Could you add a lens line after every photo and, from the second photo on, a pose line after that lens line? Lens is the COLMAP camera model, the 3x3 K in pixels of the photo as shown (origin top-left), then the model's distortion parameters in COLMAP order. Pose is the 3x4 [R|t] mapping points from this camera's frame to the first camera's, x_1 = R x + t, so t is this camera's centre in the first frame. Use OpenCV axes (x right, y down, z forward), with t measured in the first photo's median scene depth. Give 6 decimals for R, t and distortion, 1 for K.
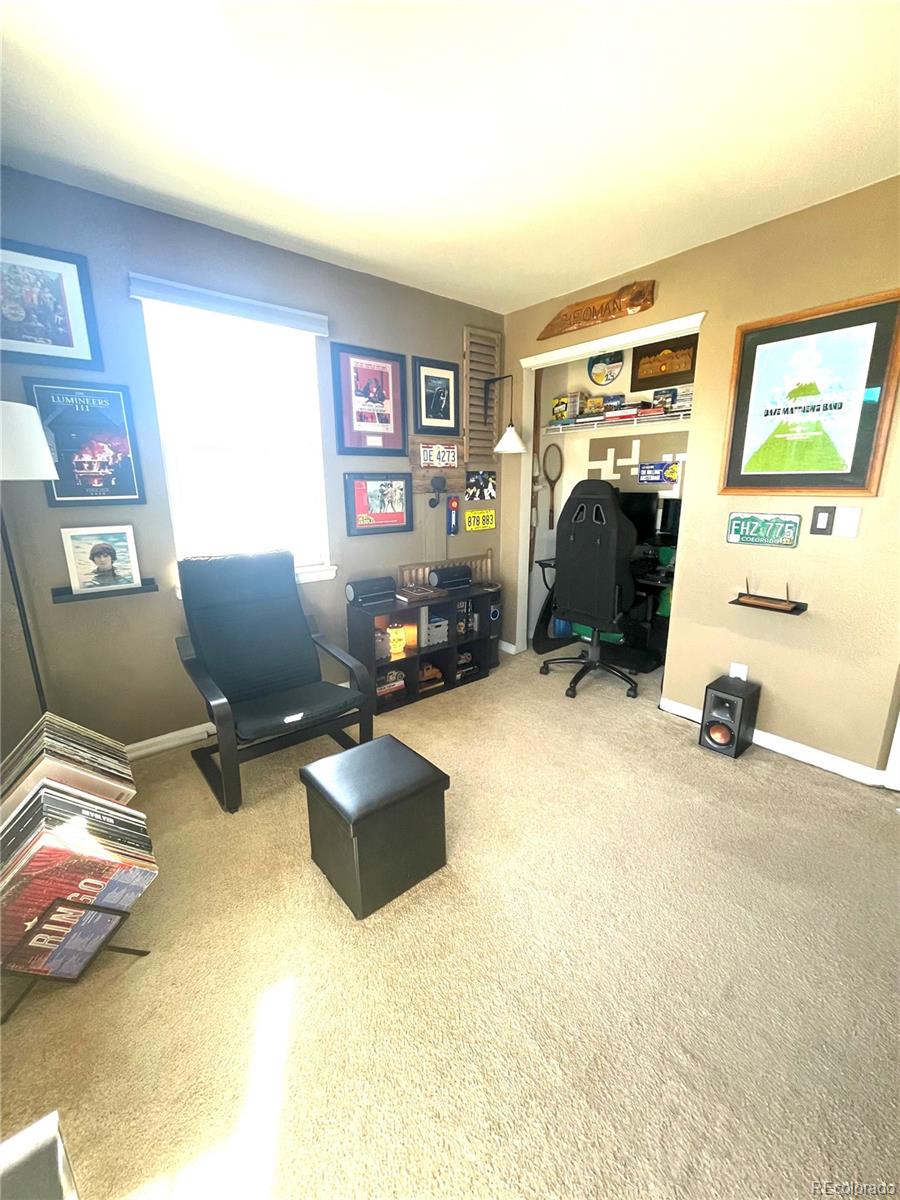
lens RADIAL K [[482.8, 0, 450.9], [0, 482.8, 600.1], [0, 0, 1]] dist [-0.001701, -0.000555]
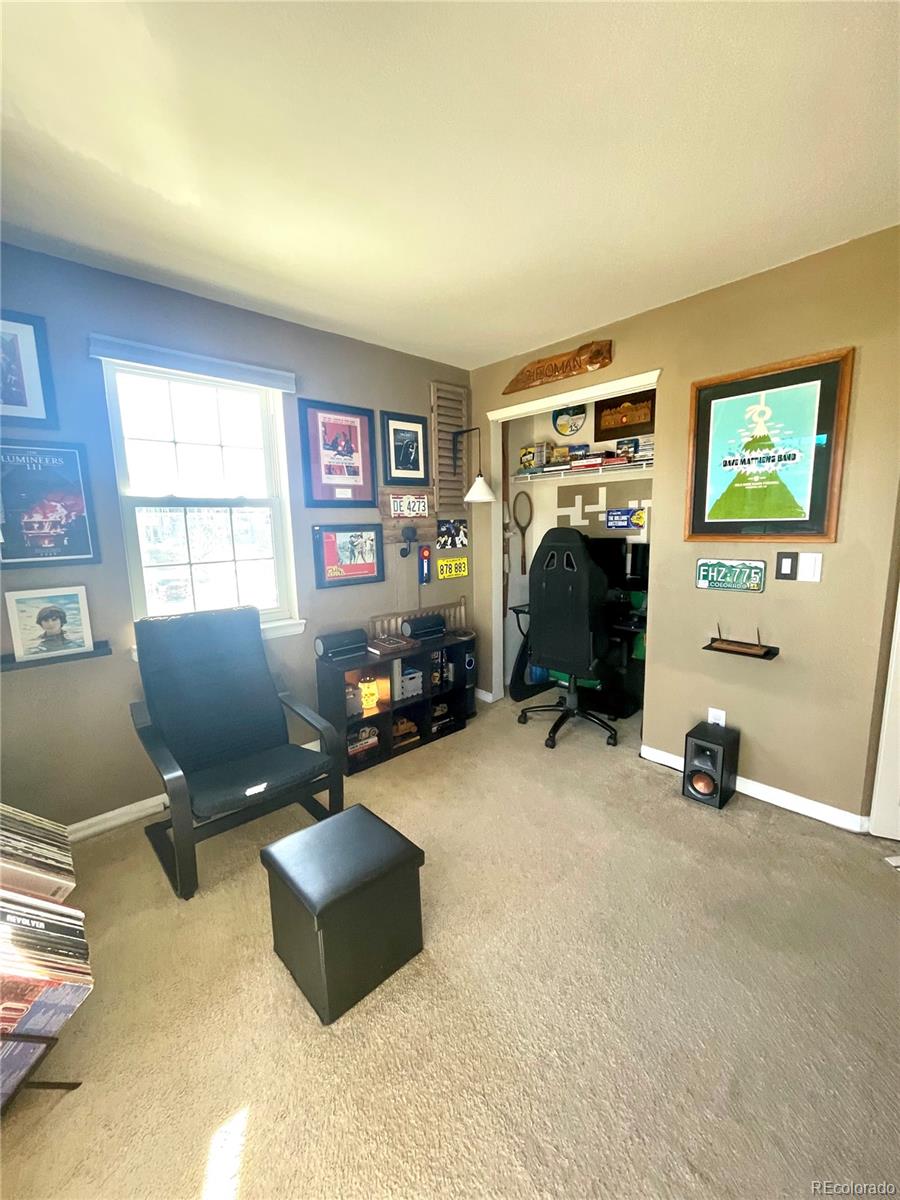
lens RADIAL K [[482.8, 0, 450.5], [0, 482.8, 600.5], [0, 0, 1]] dist [-0.001701, -0.000555]
pose [[0.998534, -0.024264, 0.048391, 0.010990], [0.028170, 0.996255, -0.081746, -0.028818], [-0.046226, 0.082989, 0.995478, 0.024317]]
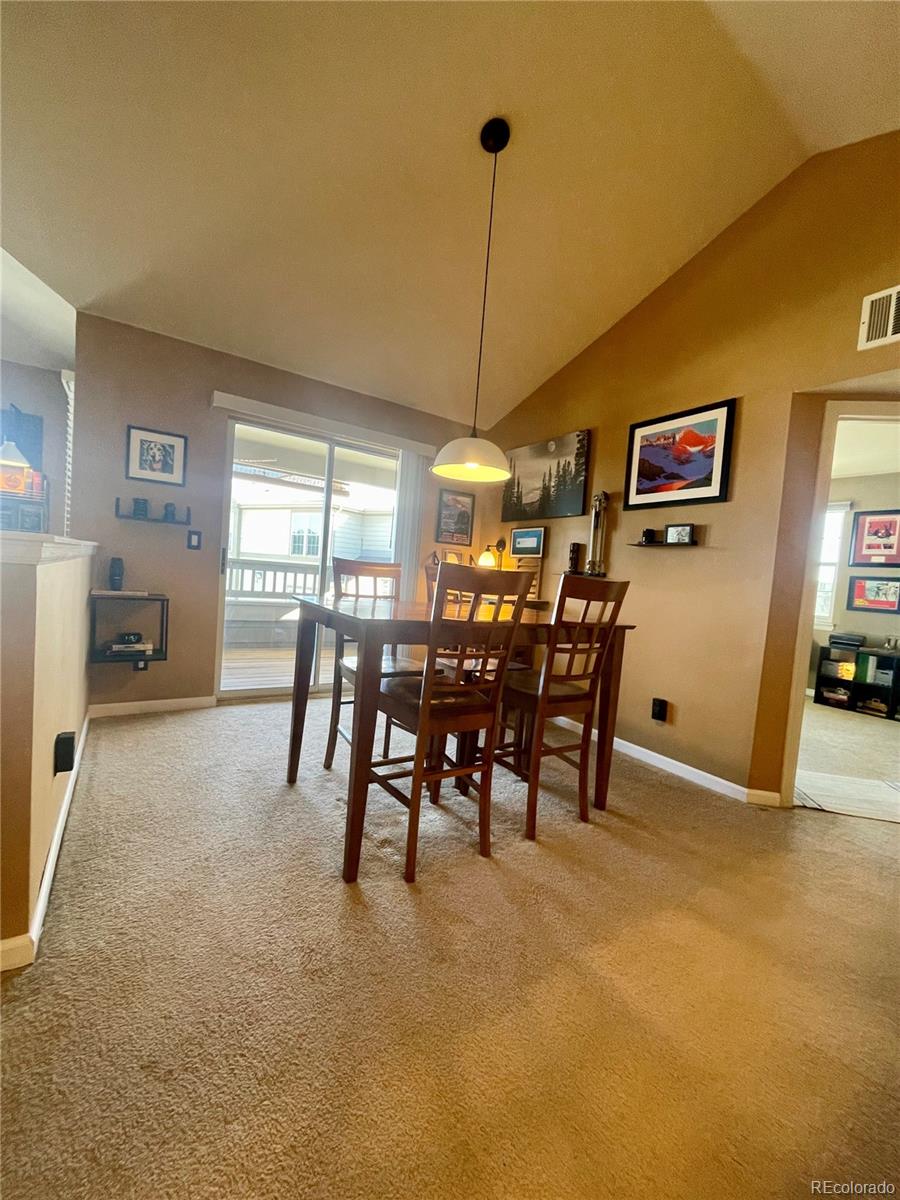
lens RADIAL K [[482.8, 0, 448.8], [0, 482.8, 595.4], [0, 0, 1]] dist [-0.001701, -0.000555]
pose [[-0.088249, 0.061905, -0.994173, 2.273941], [-0.289752, 0.953313, 0.085081, 0.126820], [0.953025, 0.295572, -0.066192, -0.425743]]
